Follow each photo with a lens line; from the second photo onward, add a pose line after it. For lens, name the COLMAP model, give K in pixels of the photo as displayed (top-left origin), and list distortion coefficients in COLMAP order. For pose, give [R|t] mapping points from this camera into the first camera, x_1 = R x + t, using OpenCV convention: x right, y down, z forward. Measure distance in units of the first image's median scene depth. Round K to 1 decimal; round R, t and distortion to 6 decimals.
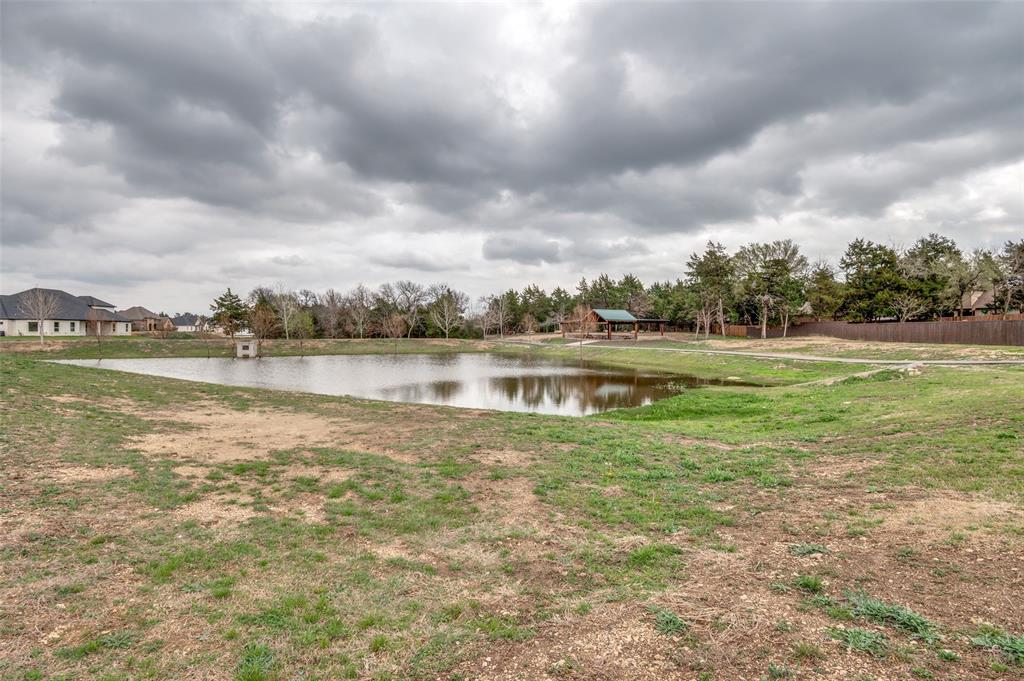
lens RADIAL K [[471.6, 0, 509.2], [0, 471.6, 335.7], [0, 0, 1]] dist [-0.011907, -0.006071]
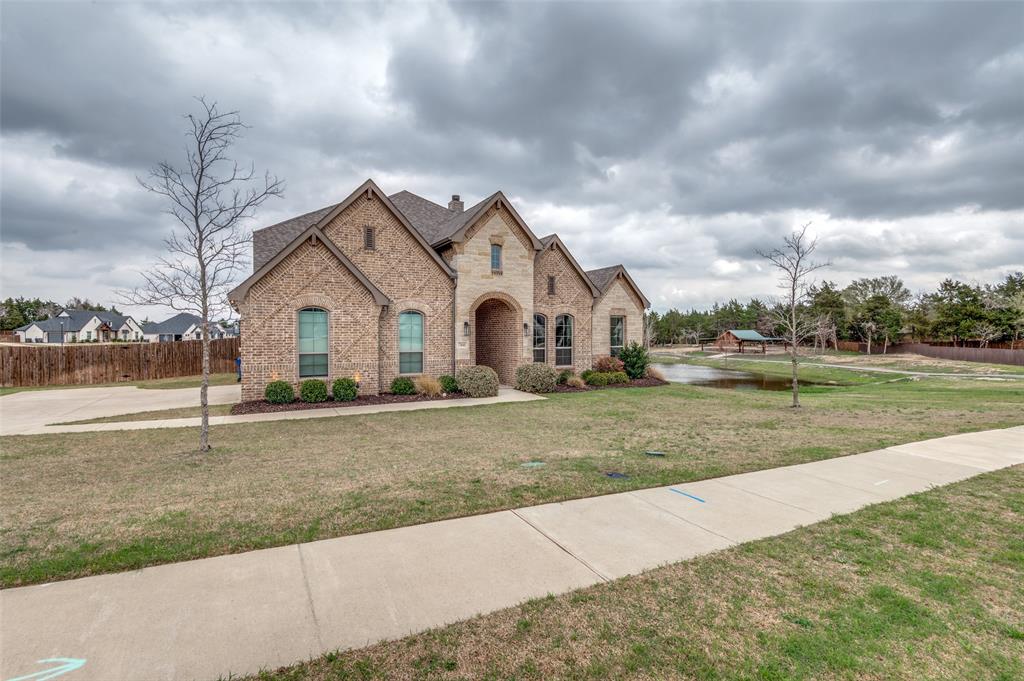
lens RADIAL K [[471.6, 0, 511.1], [0, 471.6, 341.7], [0, 0, 1]] dist [-0.011907, -0.006071]
pose [[0.978454, 0.002575, -0.206448, -0.174906], [-0.001654, 0.999988, 0.004632, -0.034221], [0.206457, -0.004191, 0.978447, -0.502779]]
